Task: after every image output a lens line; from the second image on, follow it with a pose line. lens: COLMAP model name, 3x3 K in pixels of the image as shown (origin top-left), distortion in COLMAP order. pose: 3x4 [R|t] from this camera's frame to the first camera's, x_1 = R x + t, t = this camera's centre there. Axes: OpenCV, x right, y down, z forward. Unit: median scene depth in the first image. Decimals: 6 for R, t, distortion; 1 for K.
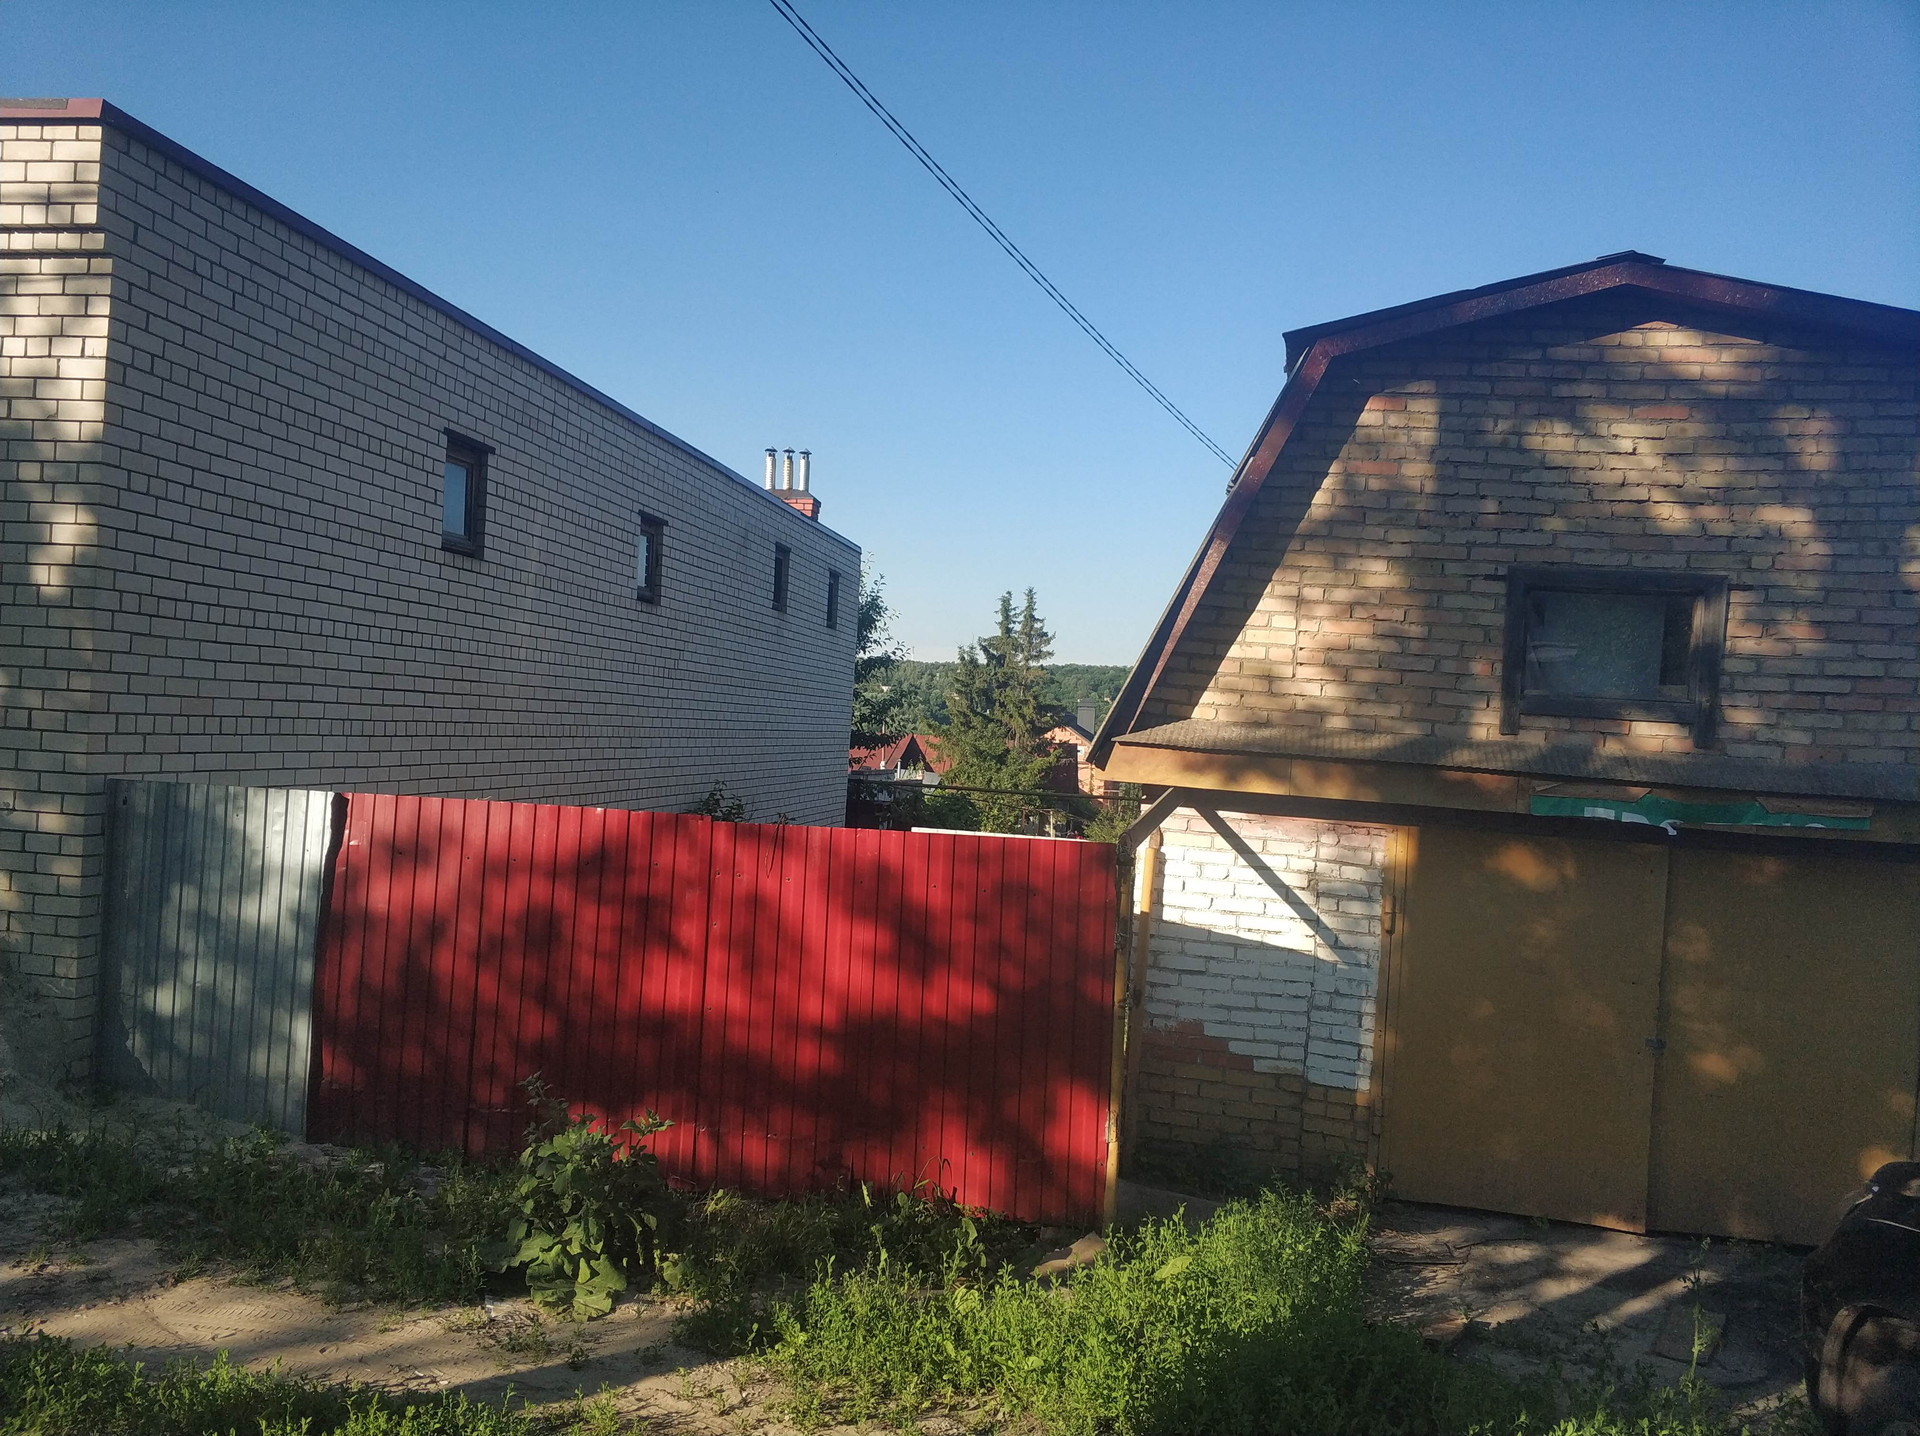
lens RADIAL K [[1477.8, 0, 959.6], [0, 1477.8, 715.5], [0, 0, 1]] dist [0.053108, -0.053471]
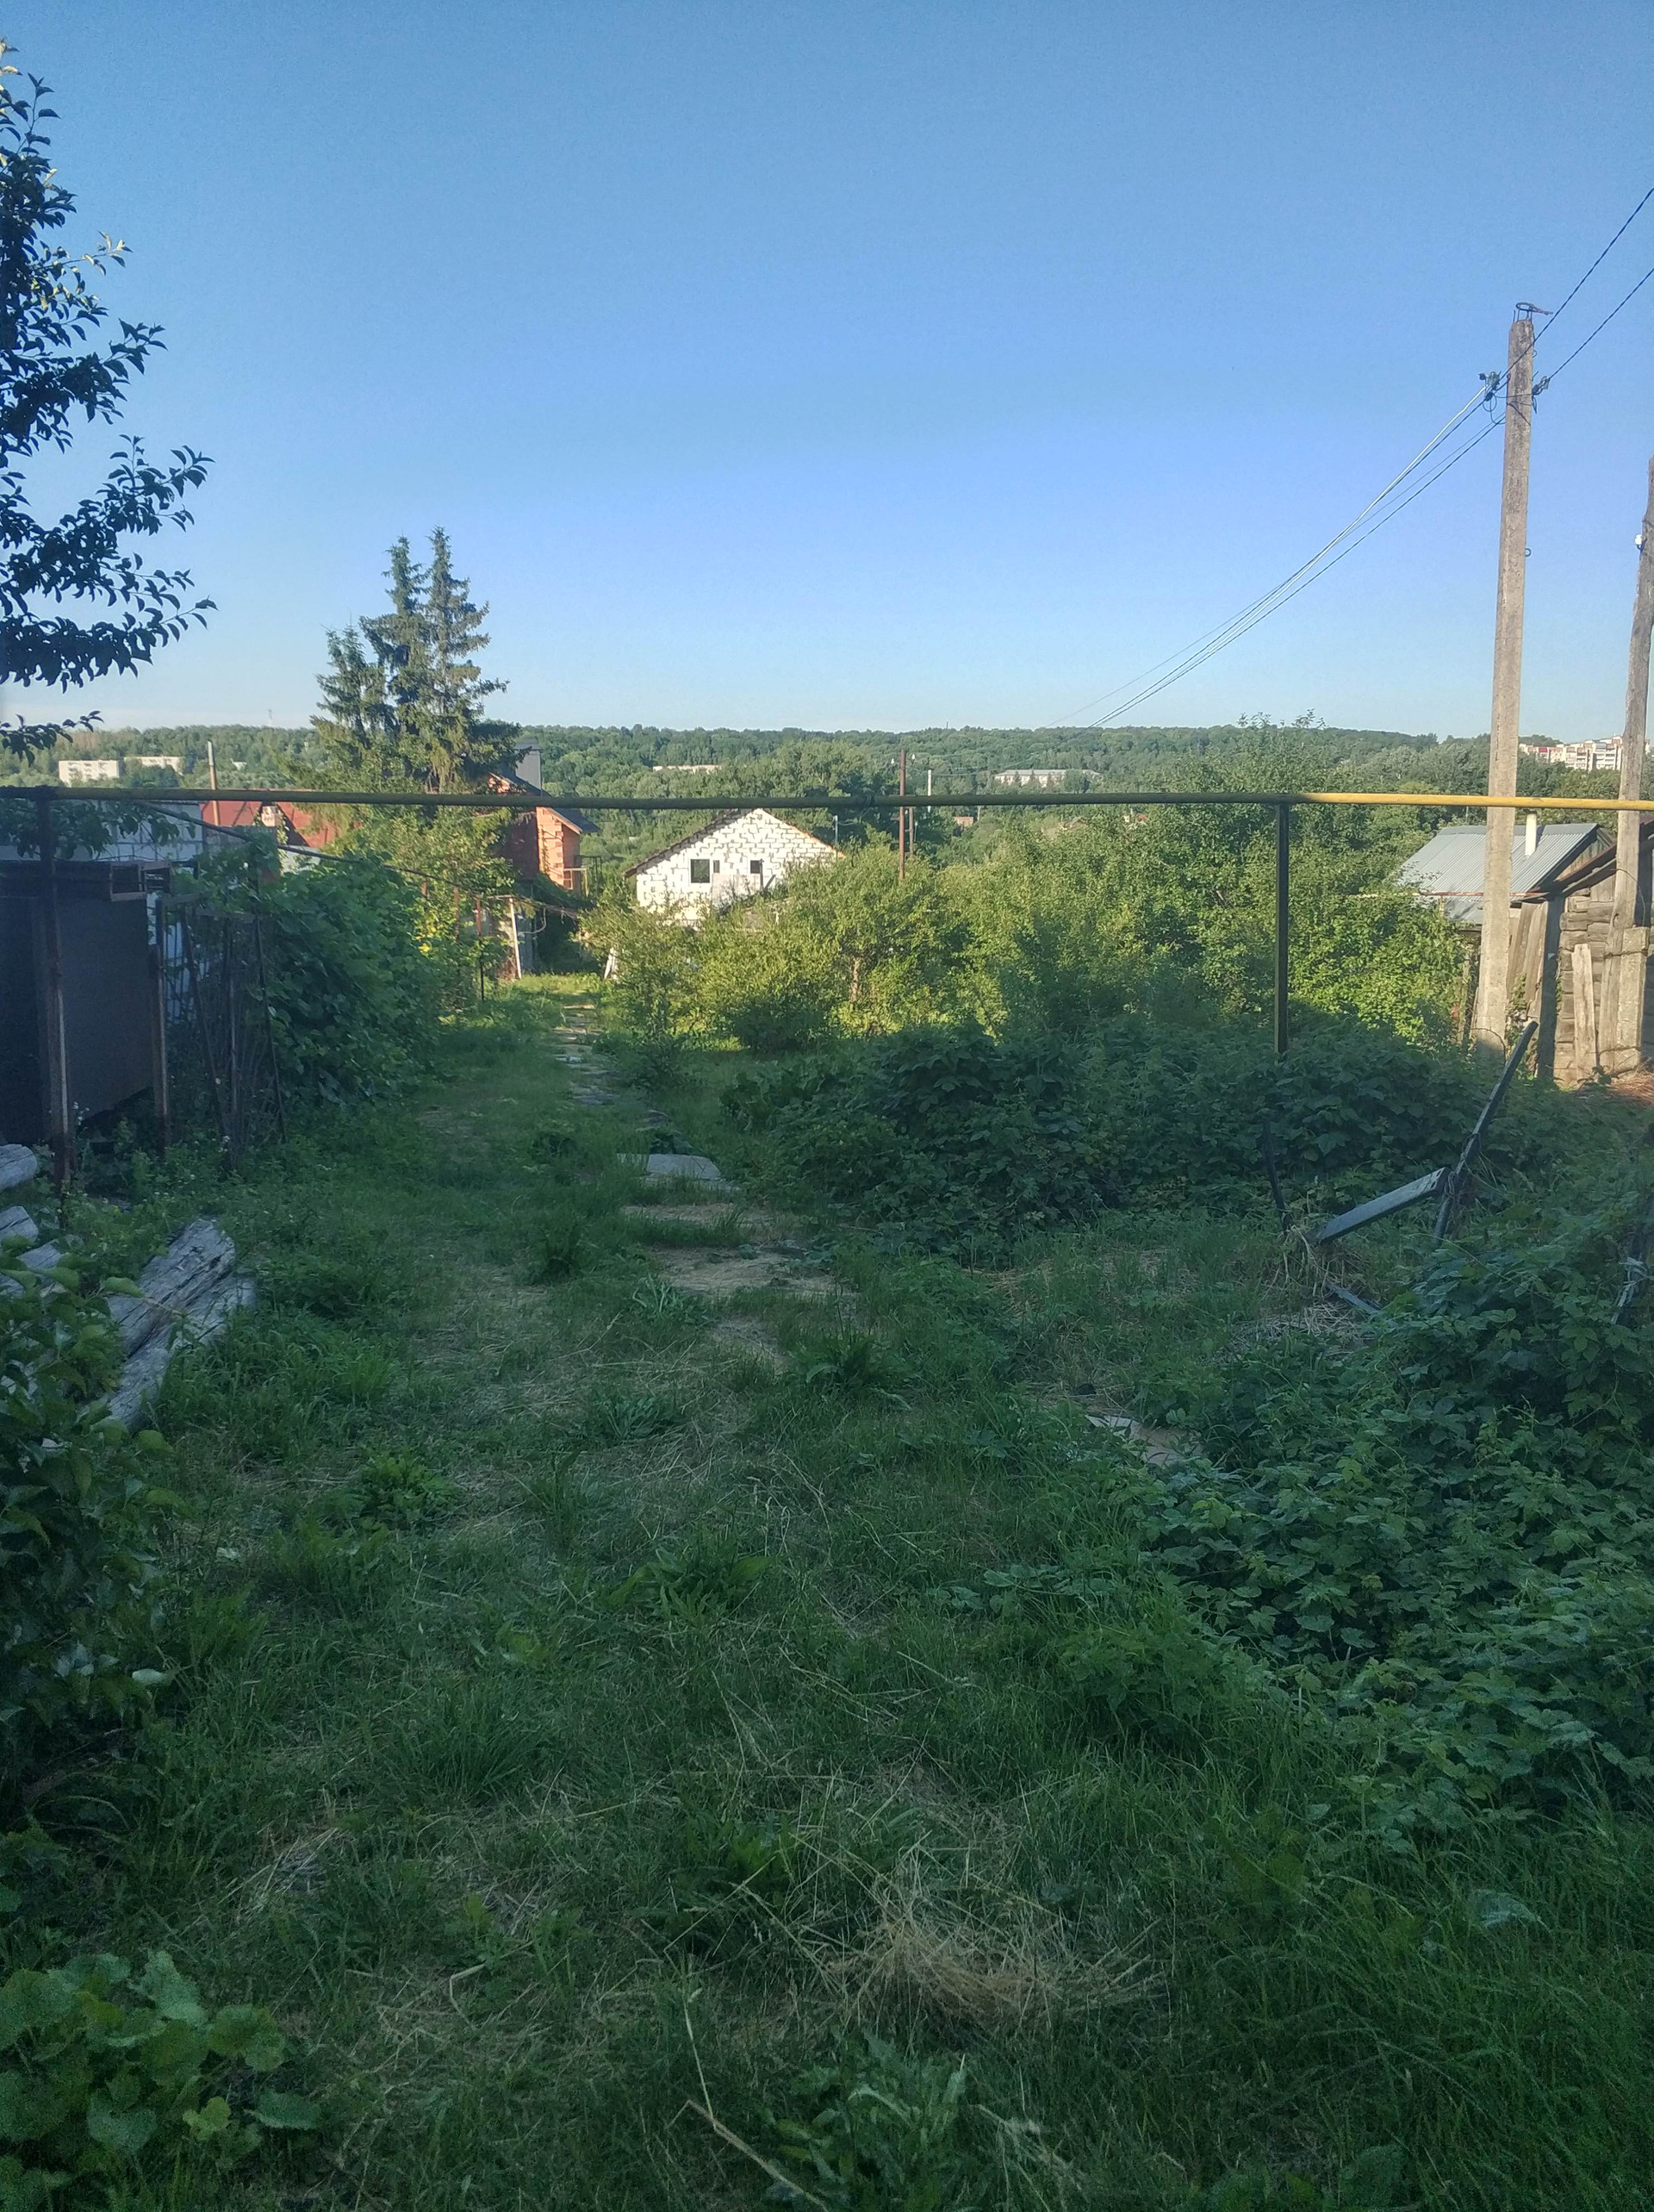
lens RADIAL K [[1702.3, 0, 774.0], [0, 1702.3, 1133.0], [0, 0, 1]] dist [0.053108, -0.053471]
pose [[0.968749, -0.101333, 0.226399, -0.003395], [0.054505, 0.977401, 0.204248, 0.019998], [-0.241979, -0.185526, 0.952379, 0.248826]]
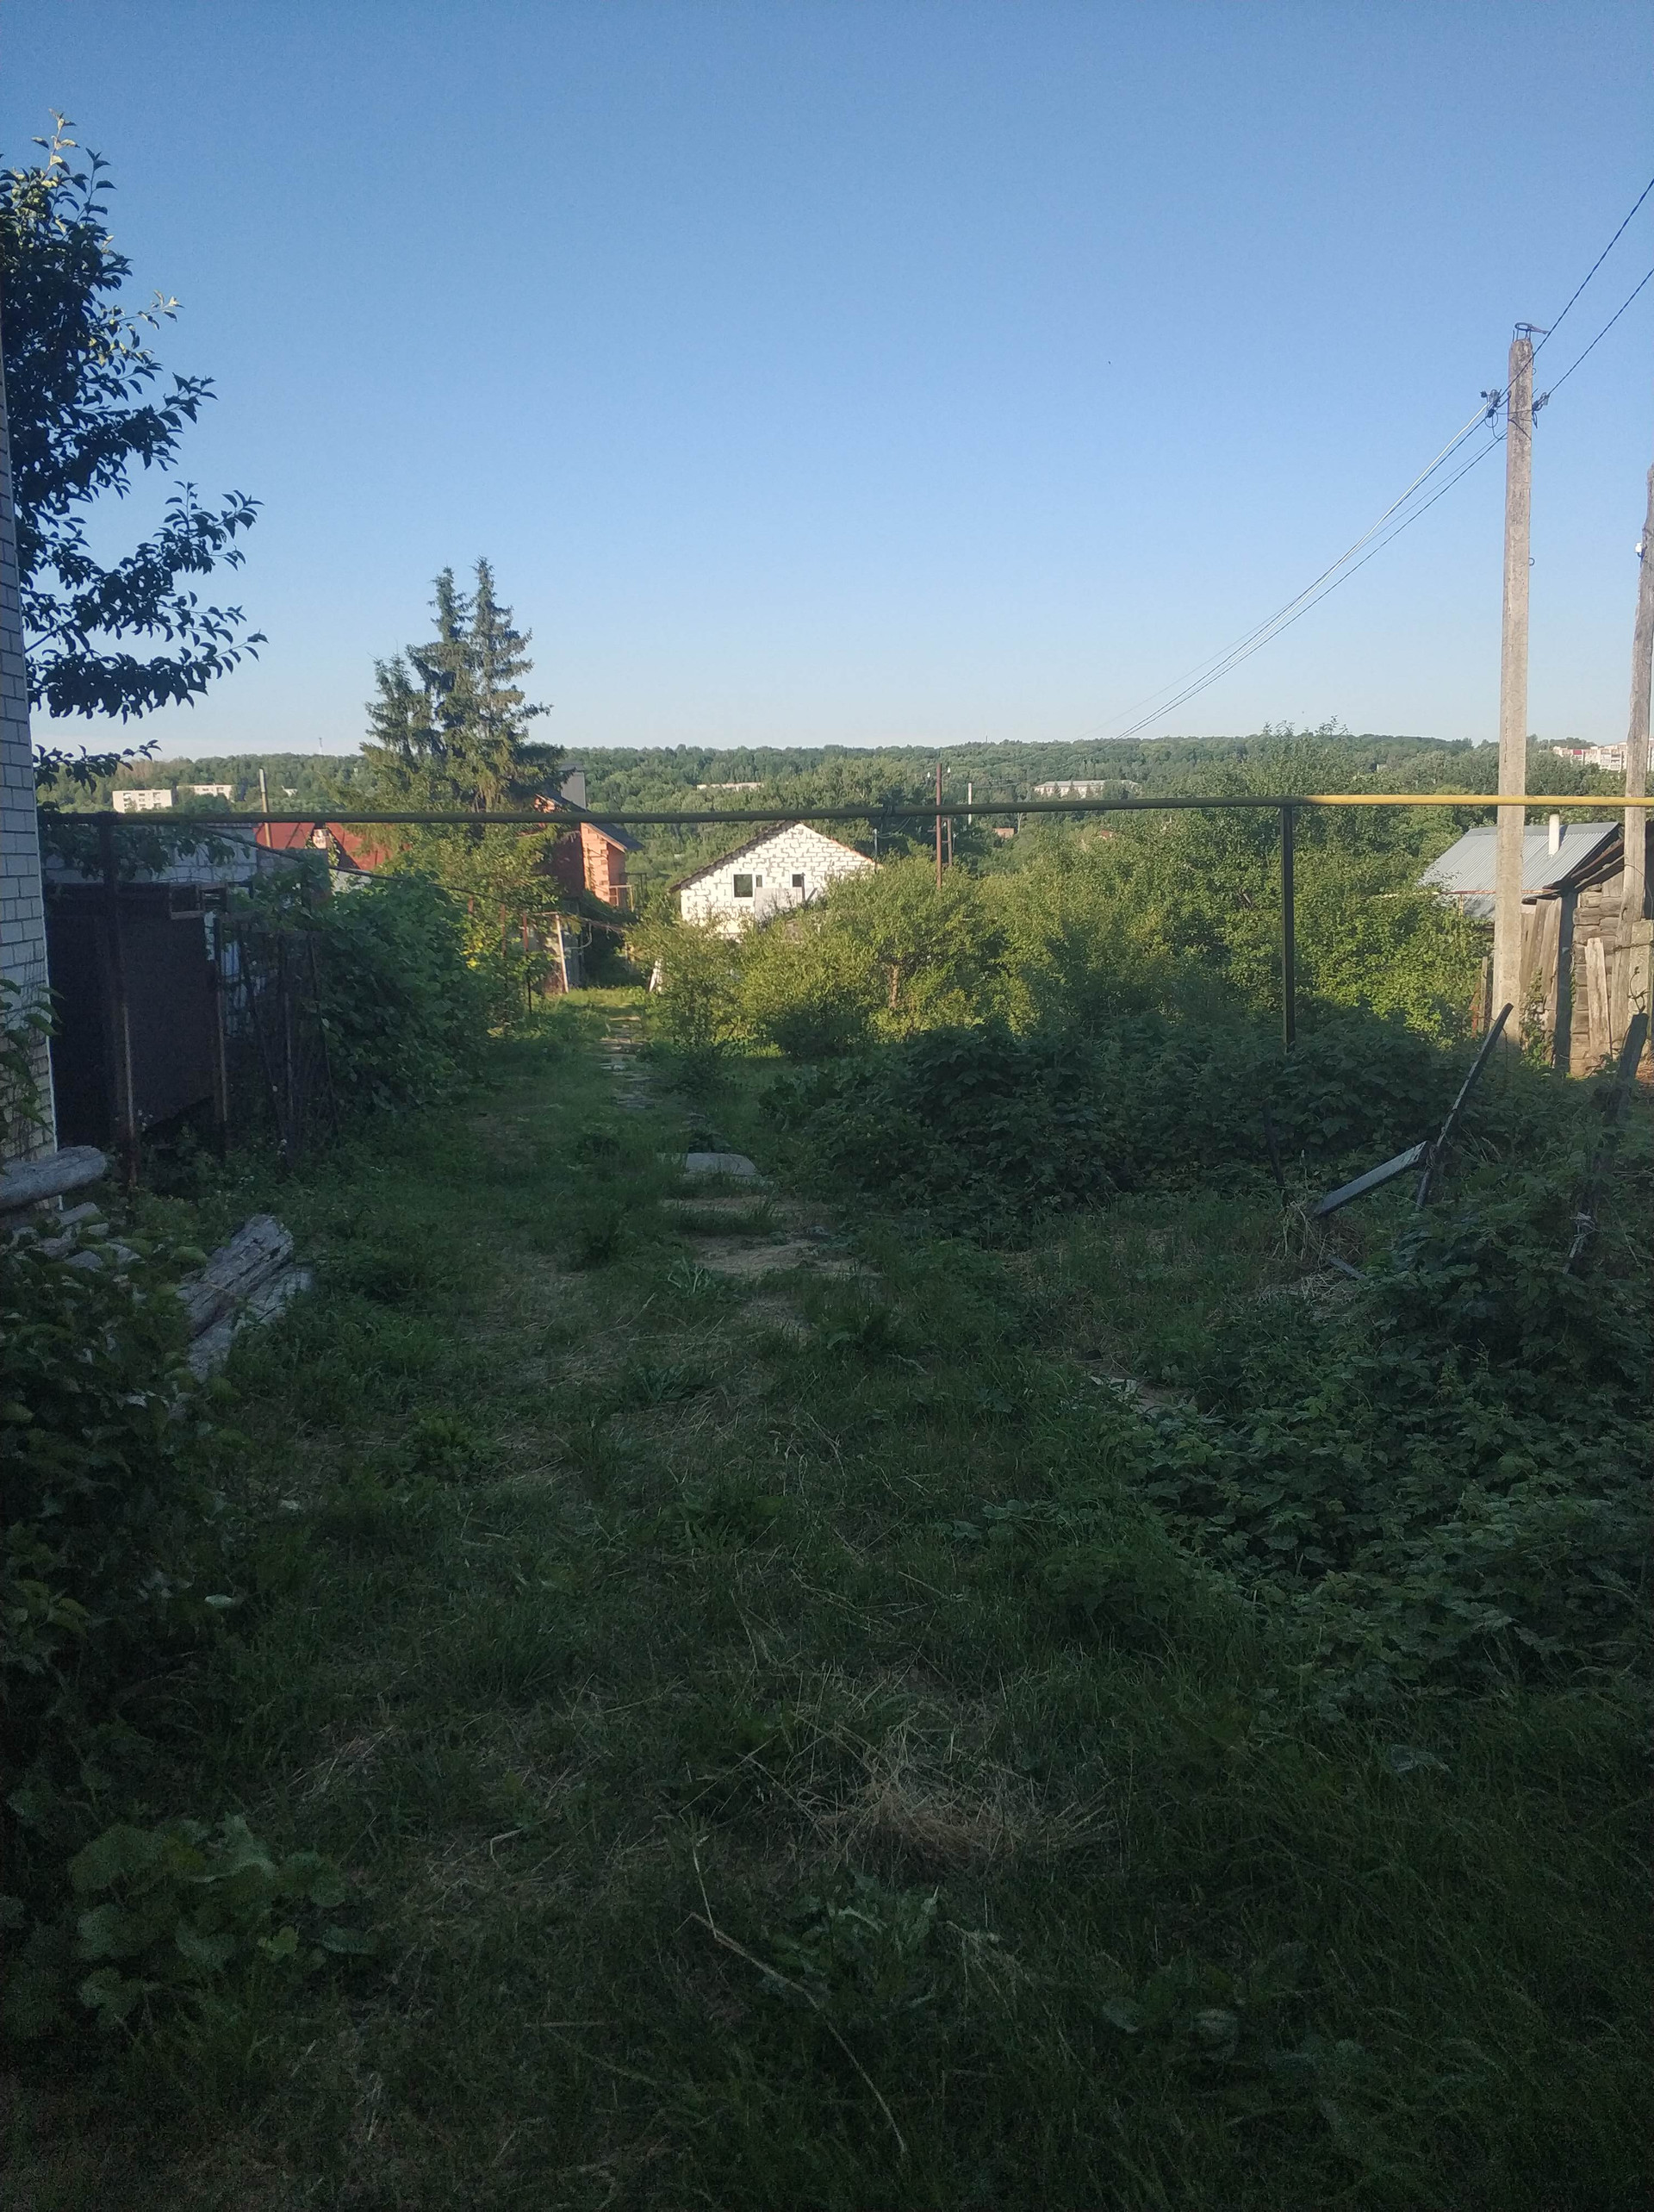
lens RADIAL K [[1702.3, 0, 825.2], [0, 1702.3, 1110.3], [0, 0, 1]] dist [0.053108, -0.053471]
pose [[0.967156, -0.114958, 0.226704, -0.002826], [0.073850, 0.980496, 0.182139, 0.021083], [-0.243221, -0.159415, 0.956781, 0.233718]]
